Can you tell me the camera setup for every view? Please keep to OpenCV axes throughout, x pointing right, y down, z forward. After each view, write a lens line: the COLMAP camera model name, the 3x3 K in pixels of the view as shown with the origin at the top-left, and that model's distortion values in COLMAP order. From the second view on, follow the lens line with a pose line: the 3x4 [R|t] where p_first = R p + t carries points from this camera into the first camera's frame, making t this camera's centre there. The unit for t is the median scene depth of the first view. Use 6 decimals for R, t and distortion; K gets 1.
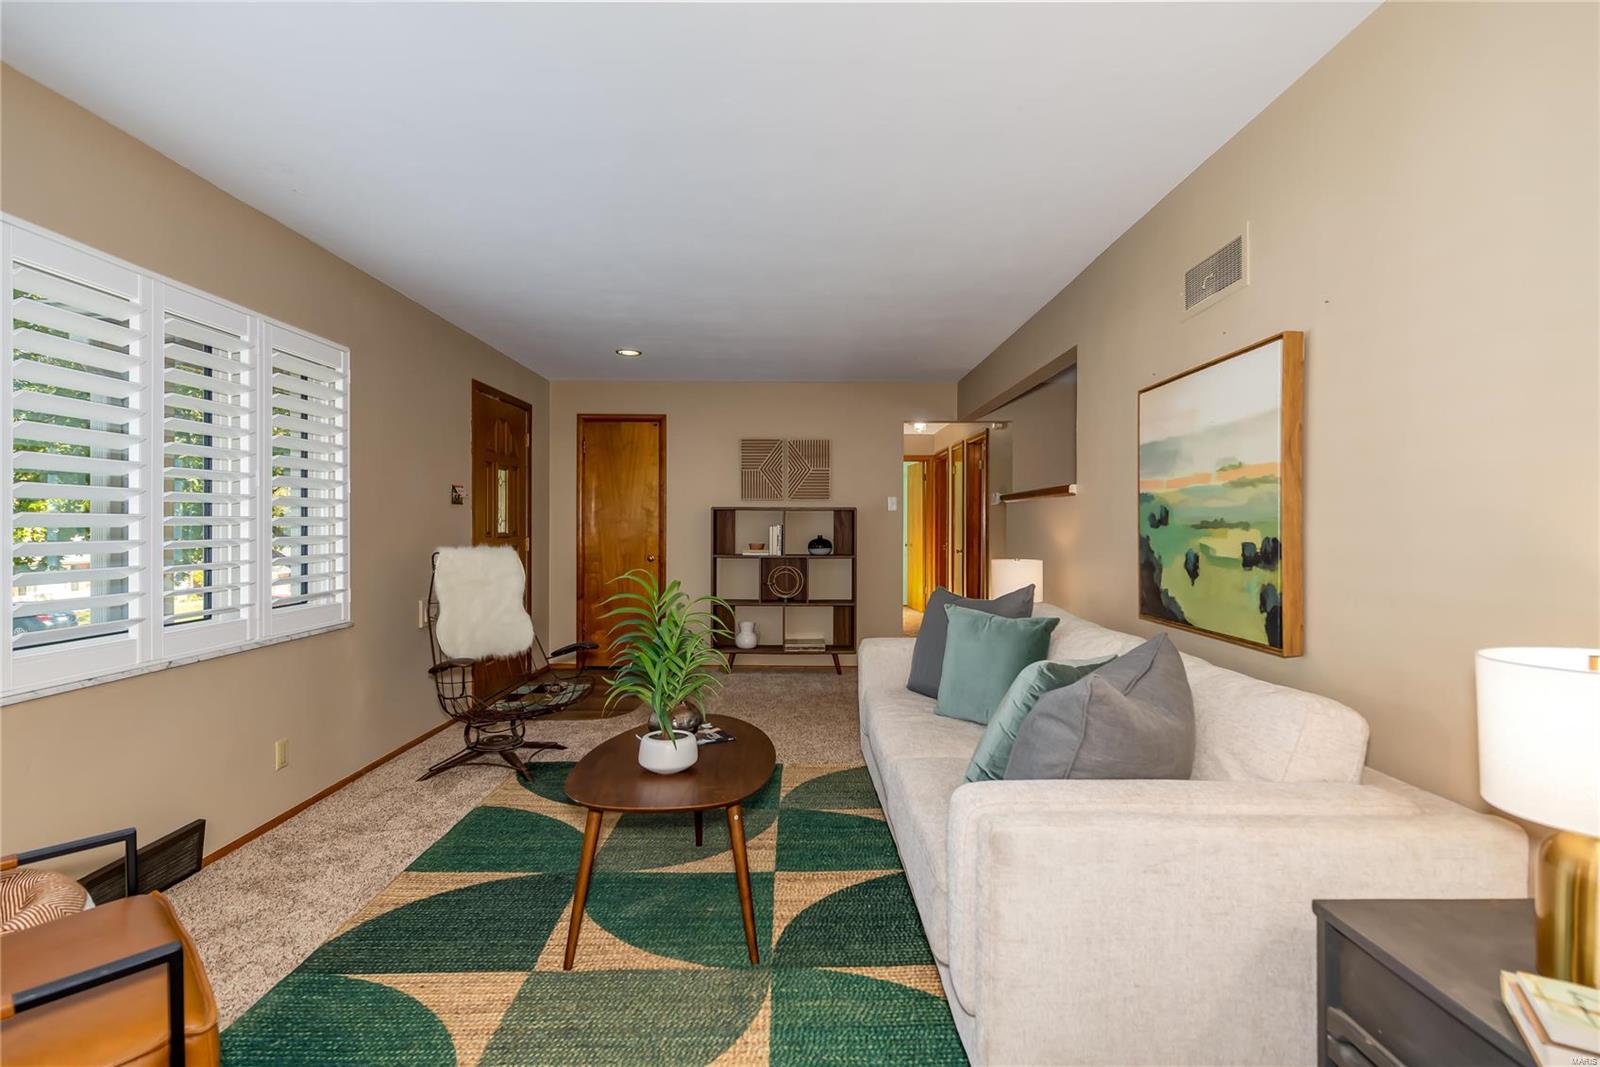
lens RADIAL K [[749.8, 0, 800.5], [0, 749.8, 526.0], [0, 0, 1]] dist [0.003882, 0.000072]
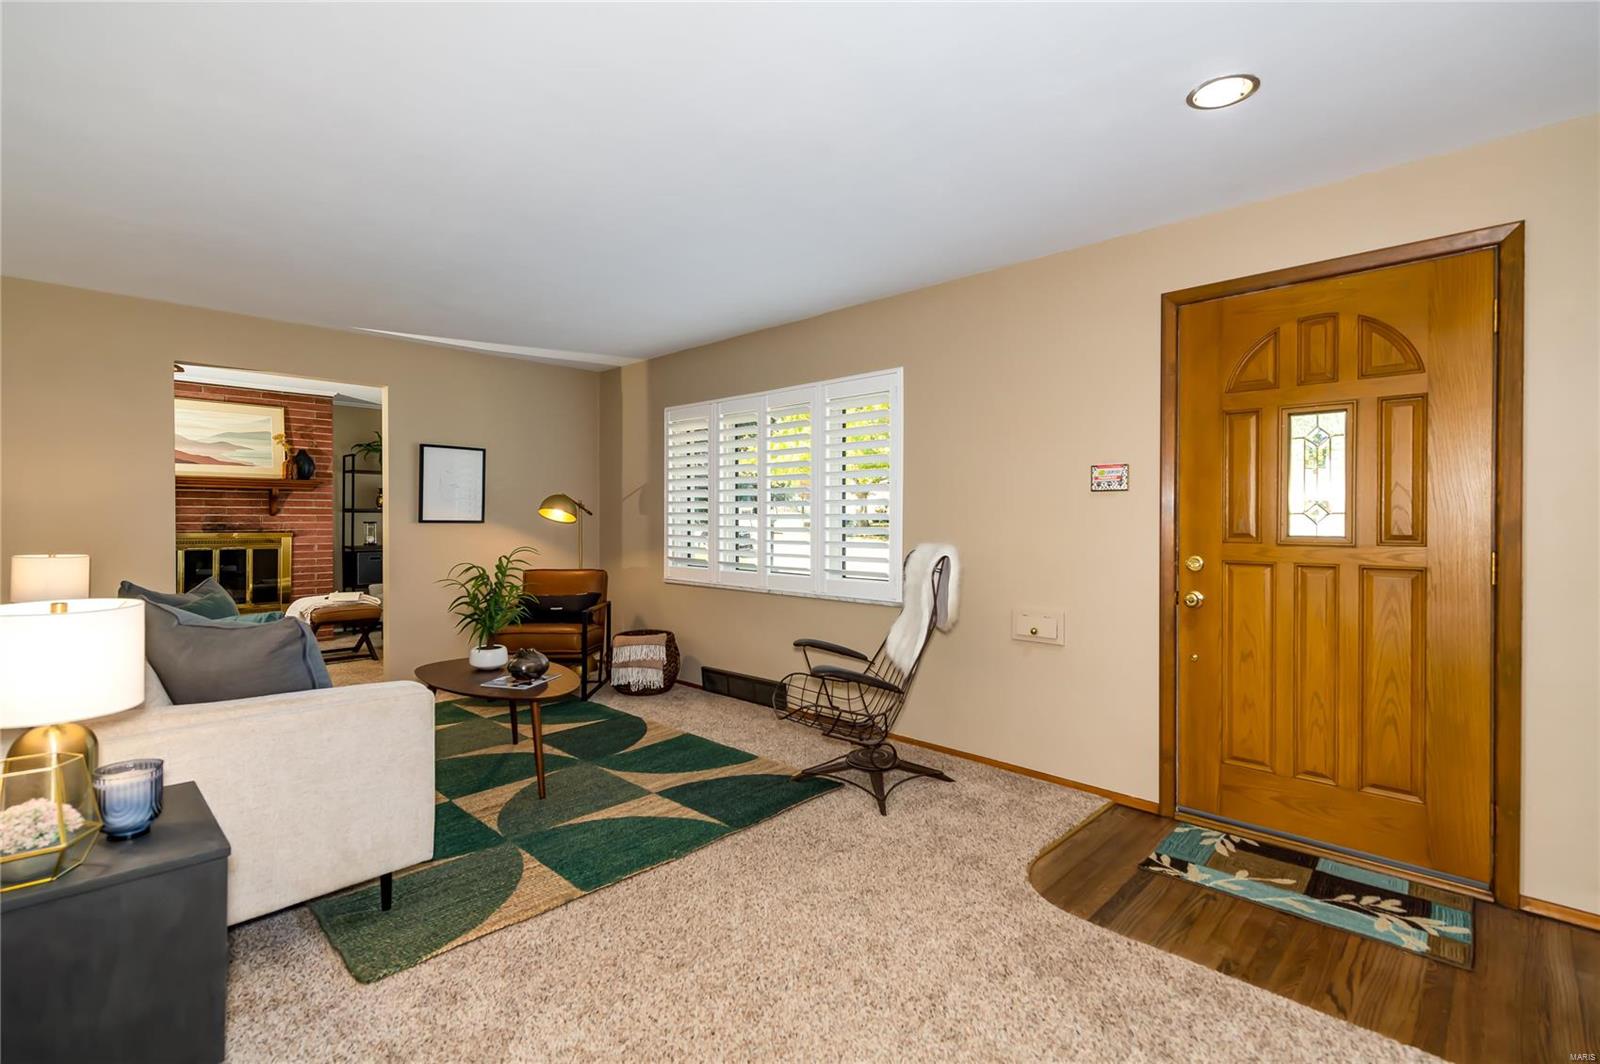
lens RADIAL K [[734.7, 0, 795.5], [0, 734.7, 524.1], [0, 0, 1]] dist [0.010426, 0.000001]
pose [[-0.699464, 0.002600, -0.714663, 0.484121], [-0.004948, 0.999952, 0.008481, -0.003953], [0.714650, 0.009468, -0.699418, 2.517020]]
